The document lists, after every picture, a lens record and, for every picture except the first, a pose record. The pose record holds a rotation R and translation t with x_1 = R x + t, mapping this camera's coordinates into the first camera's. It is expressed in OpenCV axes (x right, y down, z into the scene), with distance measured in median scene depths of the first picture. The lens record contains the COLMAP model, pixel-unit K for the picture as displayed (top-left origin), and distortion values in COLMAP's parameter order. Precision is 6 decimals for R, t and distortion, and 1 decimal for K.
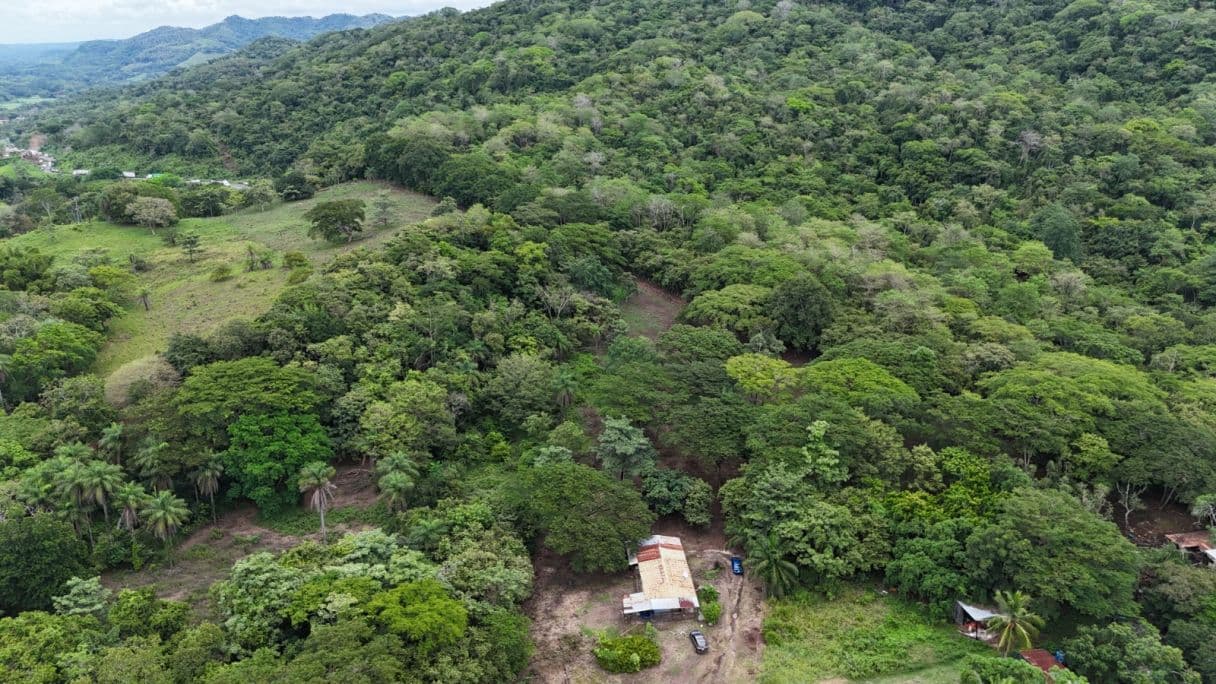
lens RADIAL K [[898.3, 0, 611.8], [0, 898.3, 341.0], [0, 0, 1]] dist [0.051822, -0.048904]
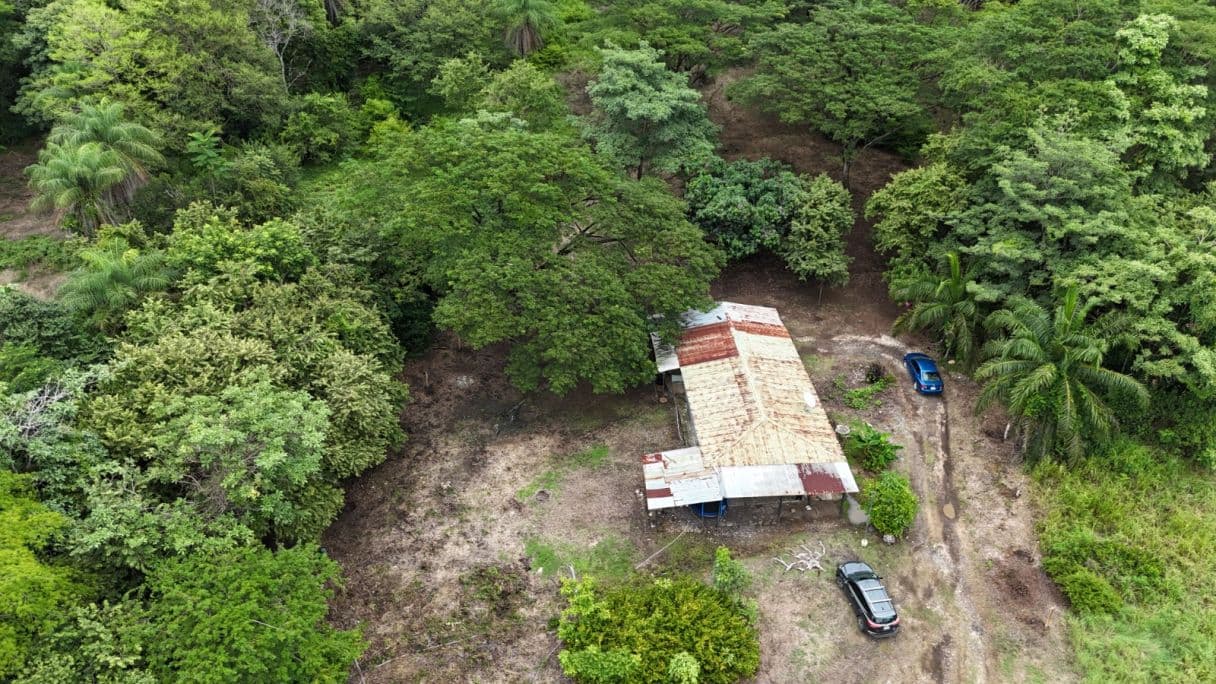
lens RADIAL K [[898.3, 0, 609.5], [0, 898.3, 353.9], [0, 0, 1]] dist [0.051822, -0.048904]
pose [[0.999912, 0.005025, -0.012293, 0.002623], [-0.001844, 0.969230, 0.246149, 0.144352], [0.013151, -0.246105, 0.969154, 0.622985]]
